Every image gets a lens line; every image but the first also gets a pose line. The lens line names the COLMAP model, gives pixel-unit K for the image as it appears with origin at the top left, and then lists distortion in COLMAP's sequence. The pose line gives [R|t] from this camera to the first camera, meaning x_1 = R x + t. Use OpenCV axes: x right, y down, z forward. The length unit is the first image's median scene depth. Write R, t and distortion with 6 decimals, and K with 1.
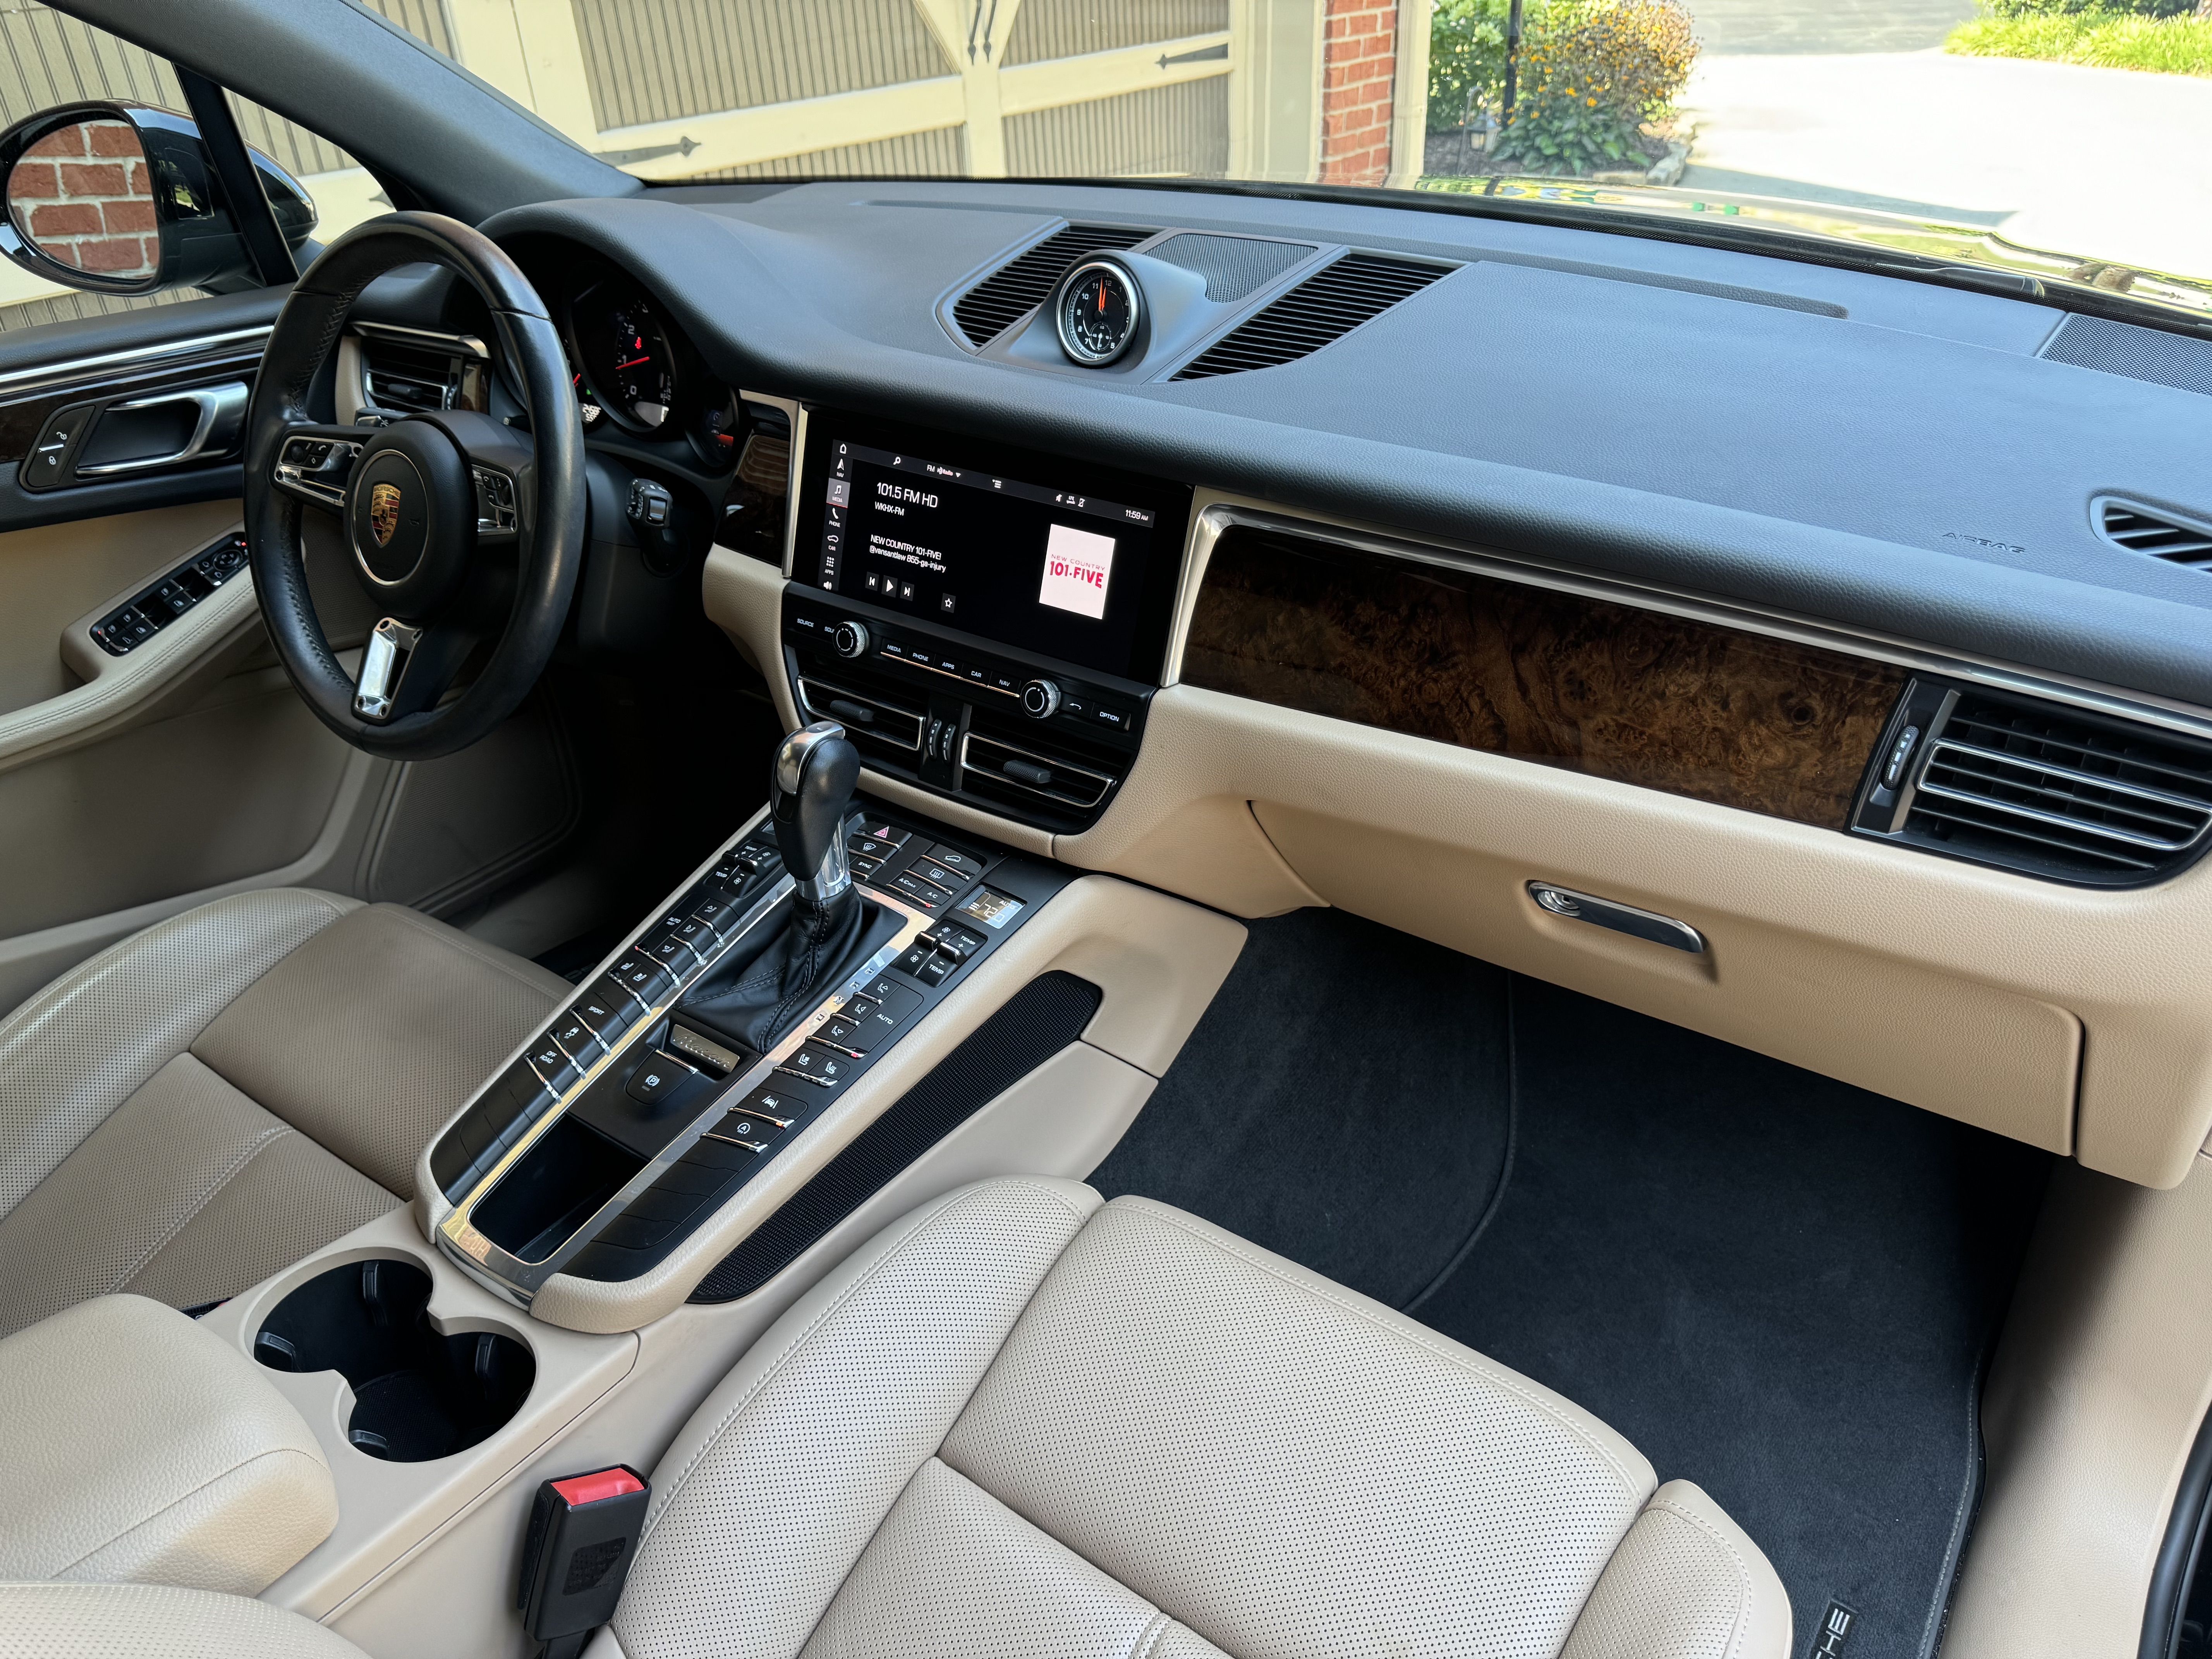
lens RADIAL K [[1604.8, 0, 1132.3], [0, 1604.8, 825.0], [0, 0, 1]] dist [0.072602, -0.052516]
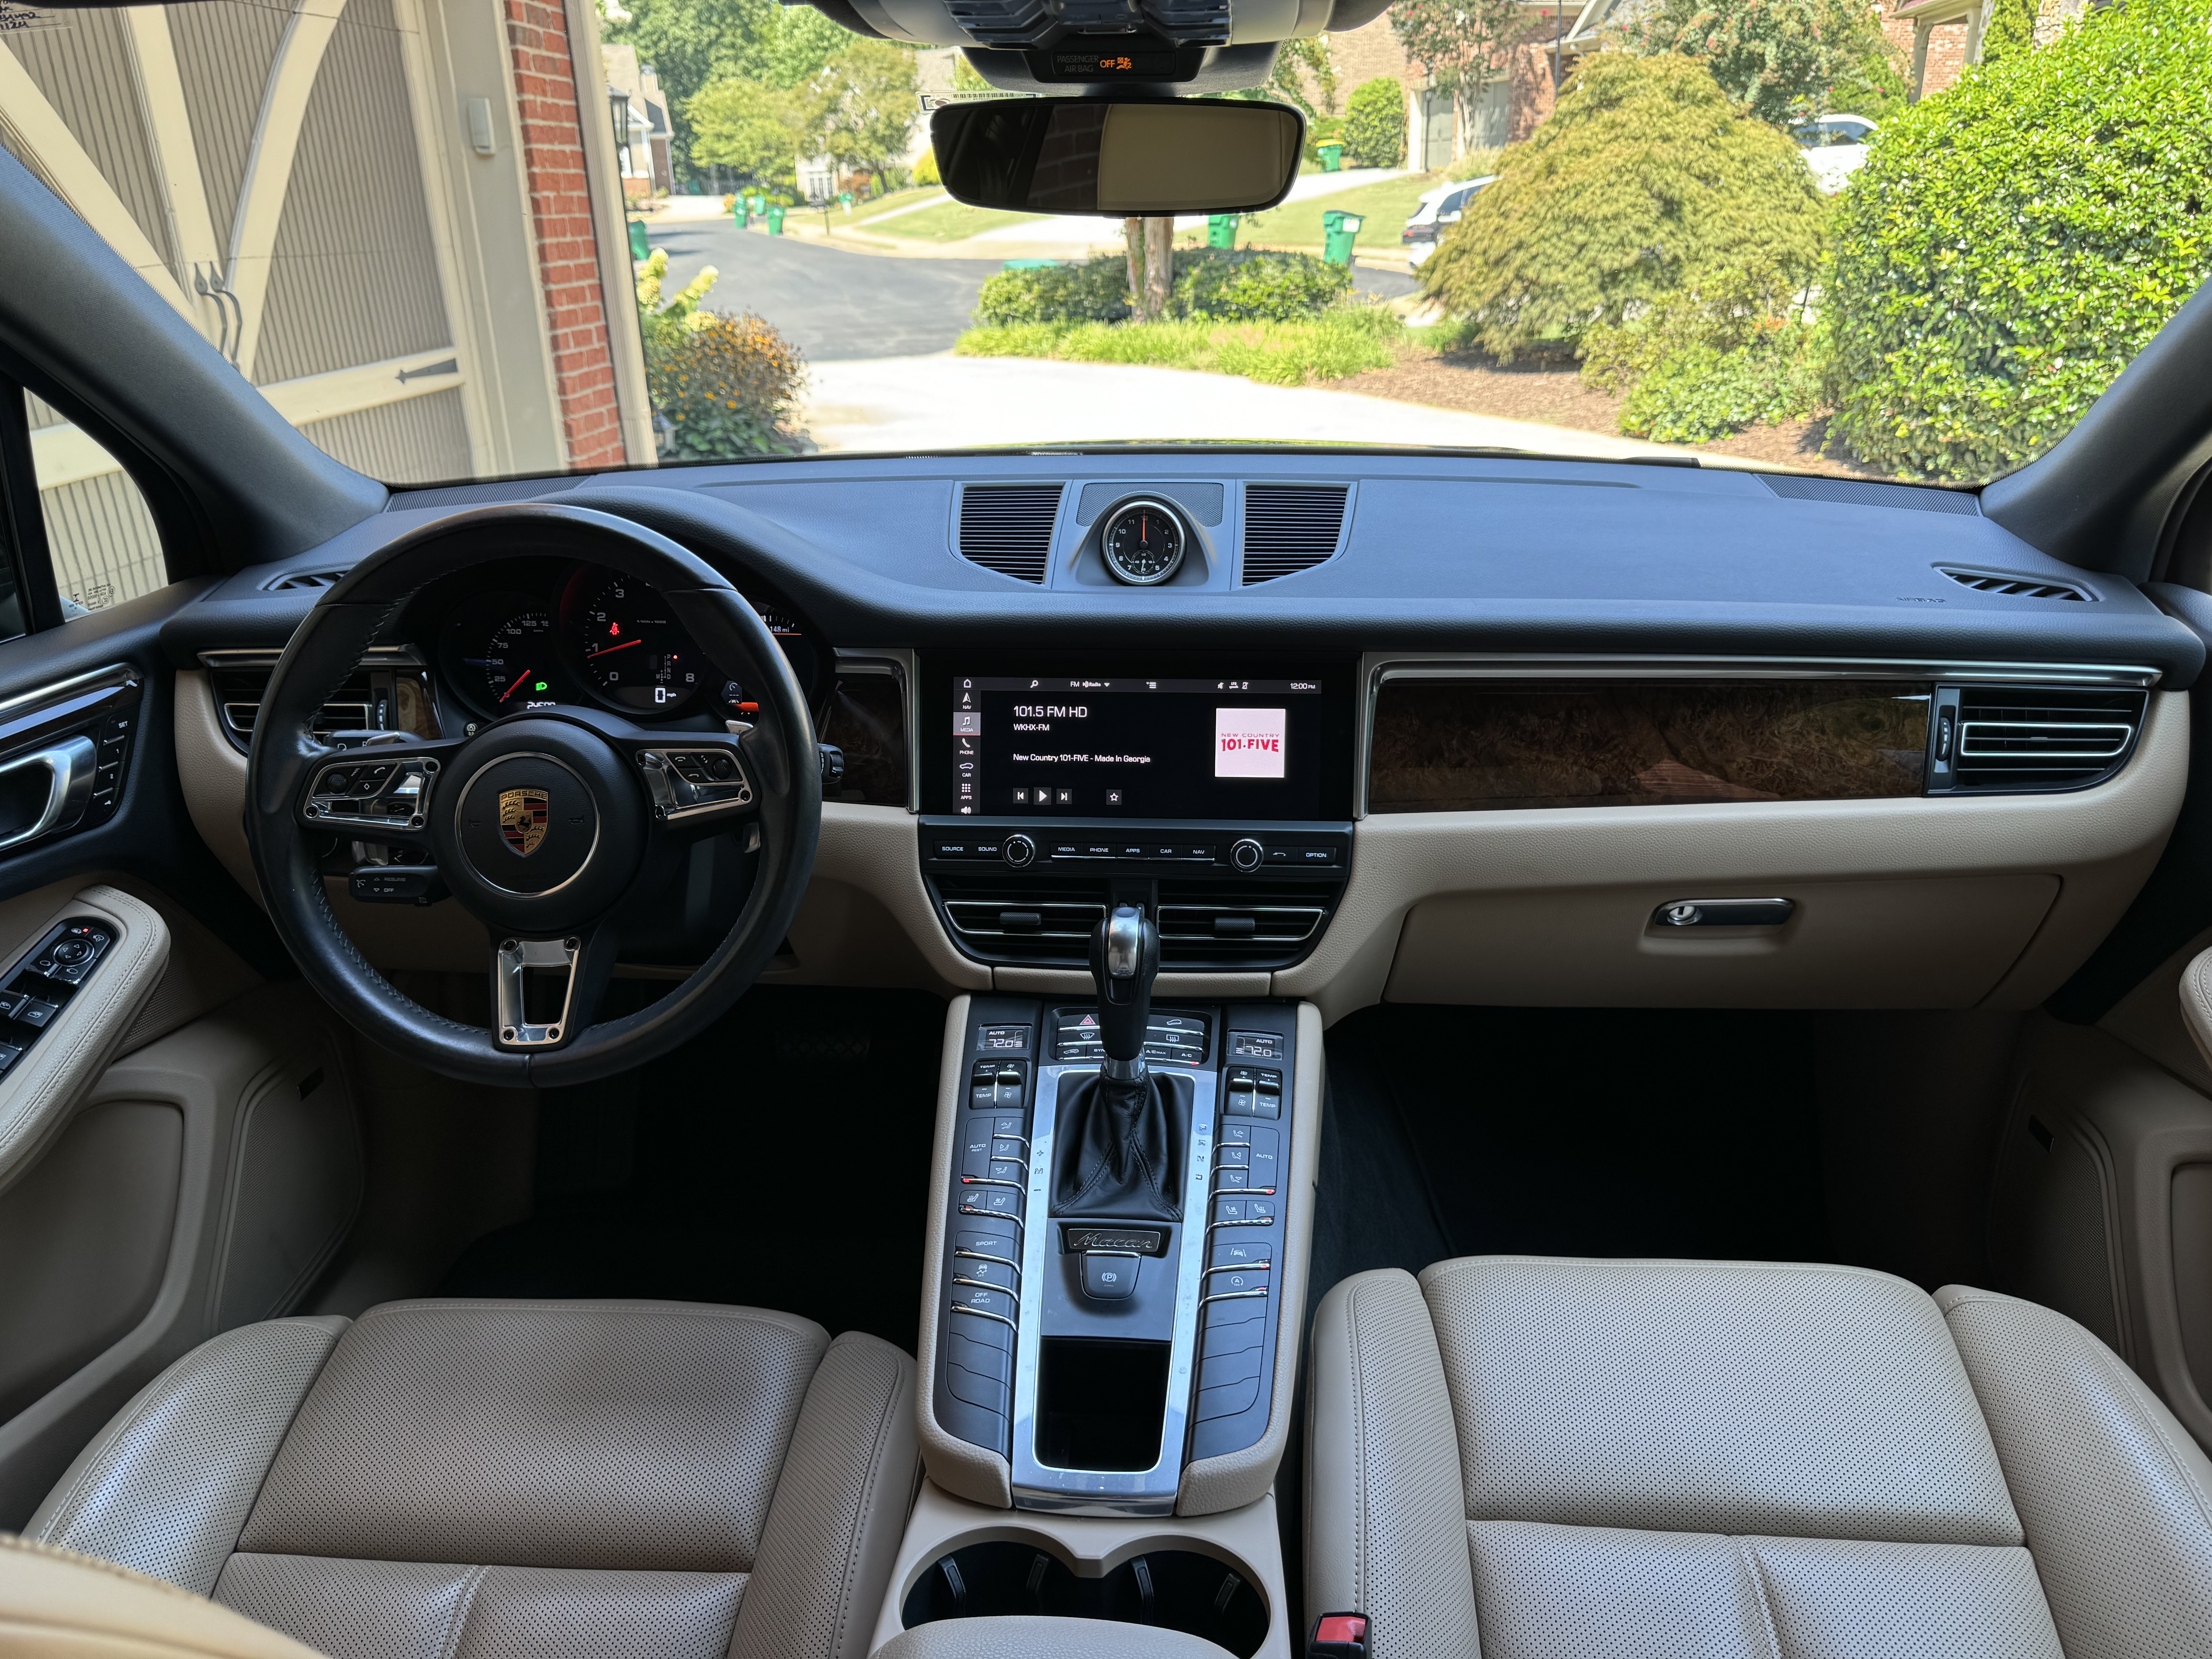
lens RADIAL K [[1604.8, 0, 1132.3], [0, 1604.8, 825.0], [0, 0, 1]] dist [0.072602, -0.052516]
pose [[0.859942, -0.180692, 0.477337, -0.625554], [0.256420, 0.961590, -0.097950, -0.007690], [-0.441304, 0.206630, 0.873244, 0.029364]]
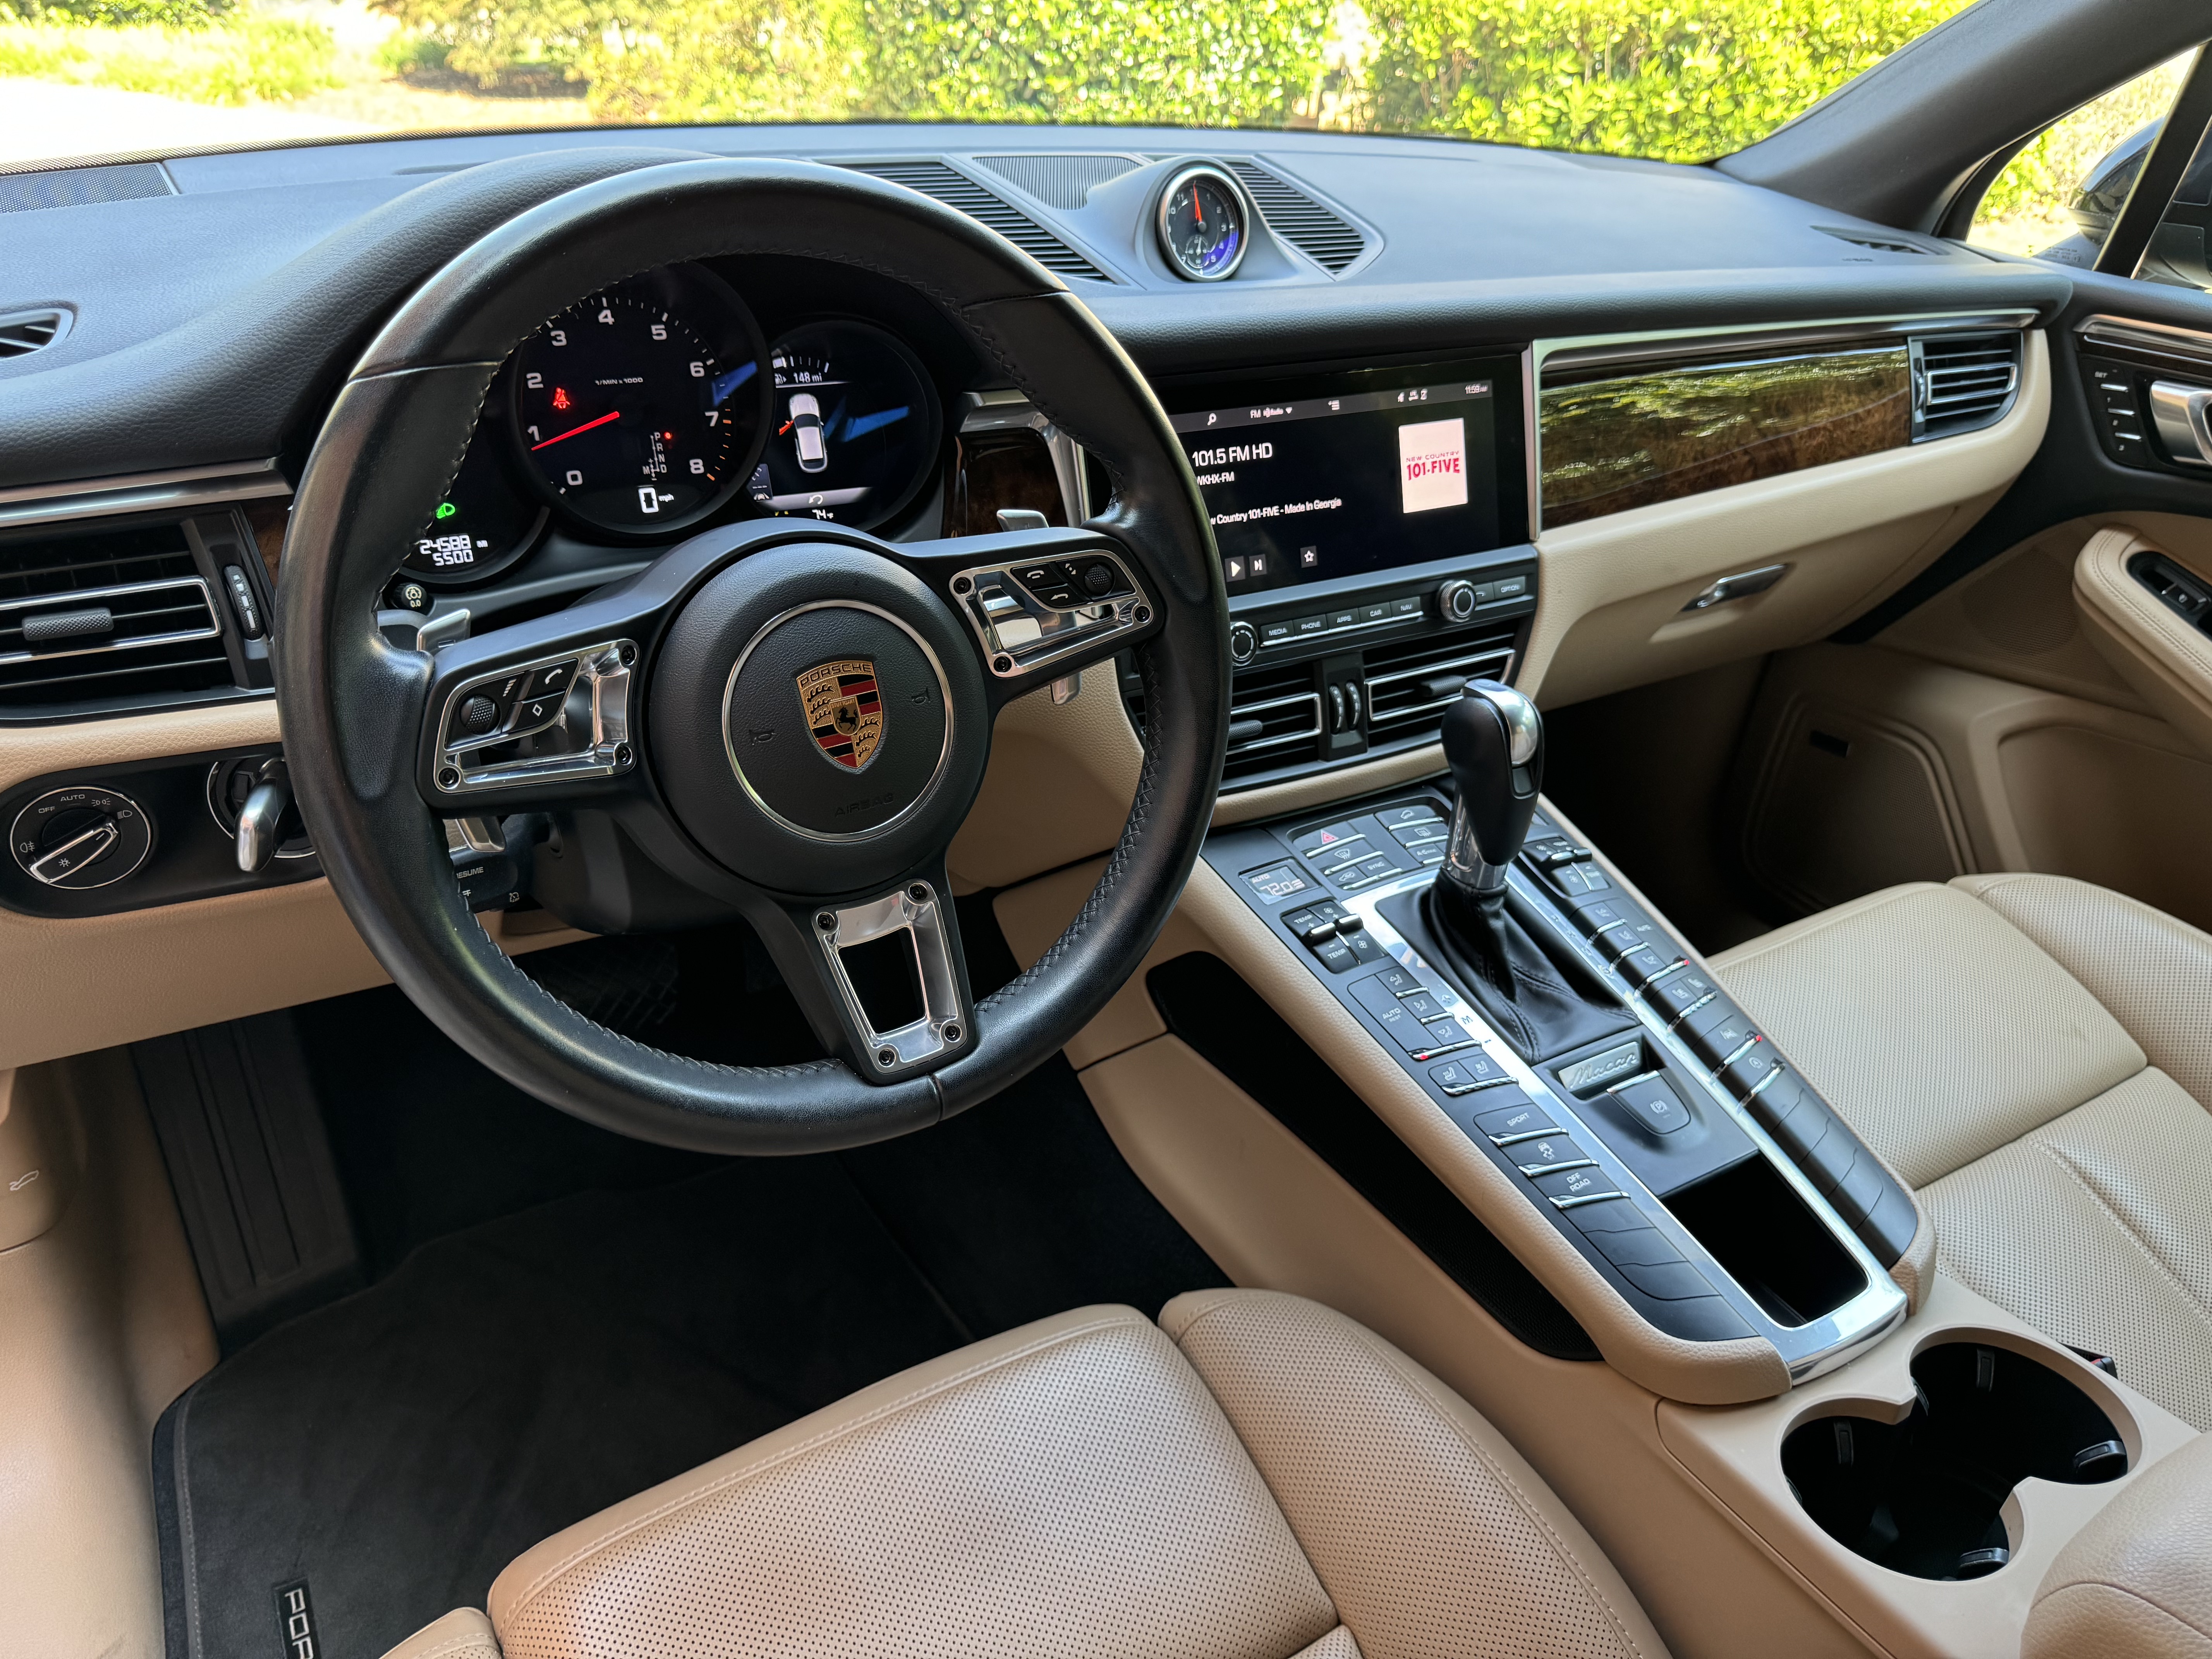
lens RADIAL K [[1564.2, 0, 1041.2], [0, 1564.2, 823.8], [0, 0, 1]] dist [0.096320, -0.091863]
pose [[0.404778, -0.407517, 0.818587, -0.923747], [0.408196, 0.881585, 0.237032, -0.268118], [-0.818248, 0.238199, 0.523193, 0.691174]]
